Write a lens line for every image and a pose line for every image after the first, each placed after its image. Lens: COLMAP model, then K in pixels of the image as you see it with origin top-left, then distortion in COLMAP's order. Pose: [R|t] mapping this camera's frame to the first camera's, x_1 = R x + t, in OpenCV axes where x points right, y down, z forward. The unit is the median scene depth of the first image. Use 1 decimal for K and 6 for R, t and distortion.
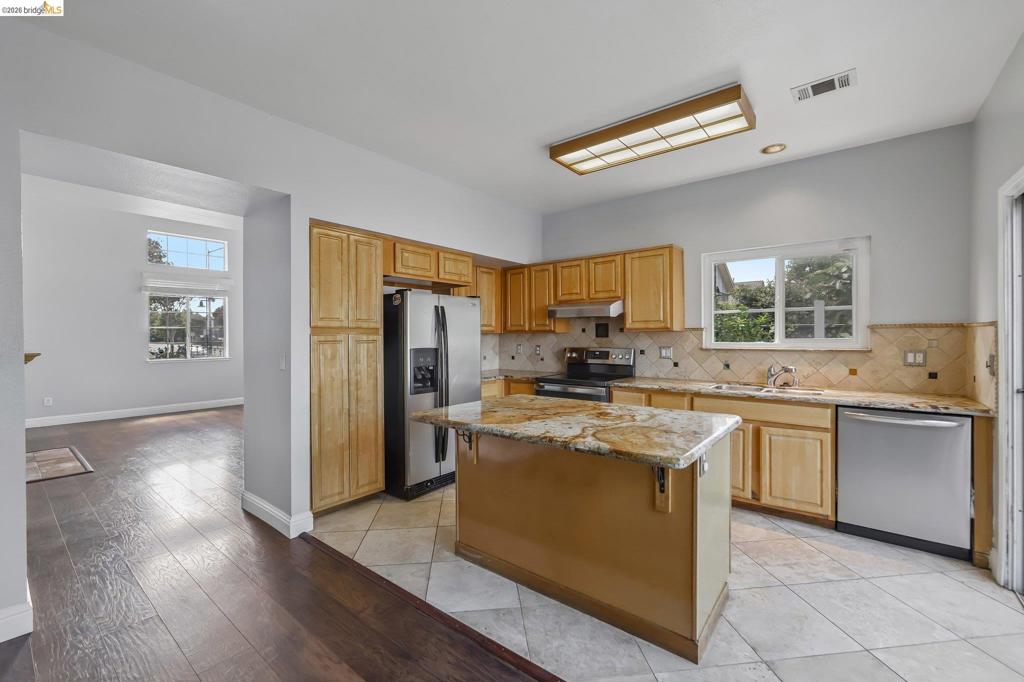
lens RADIAL K [[422.5, 0, 512.1], [0, 422.5, 339.0], [0, 0, 1]] dist [-0.002374, 0.000462]
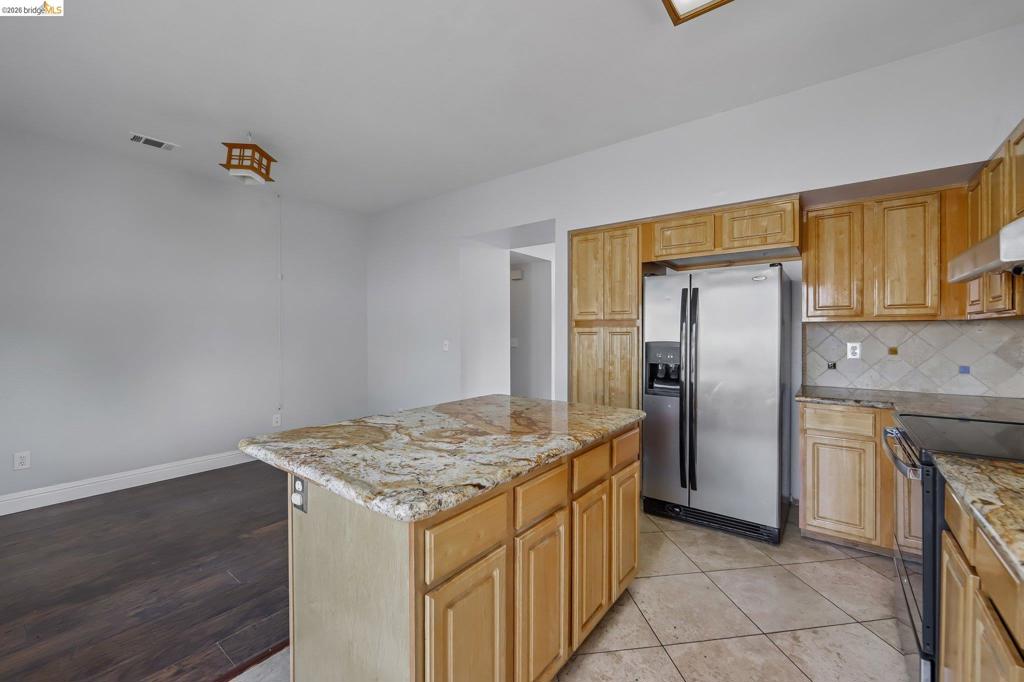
lens RADIAL K [[422.5, 0, 512.3], [0, 422.5, 335.8], [0, 0, 1]] dist [-0.002374, 0.000462]
pose [[0.039707, 0.008097, -0.999179, 0.579264], [-0.005478, 0.999954, 0.007886, 0.004538], [0.999196, 0.005161, 0.039749, 0.630068]]
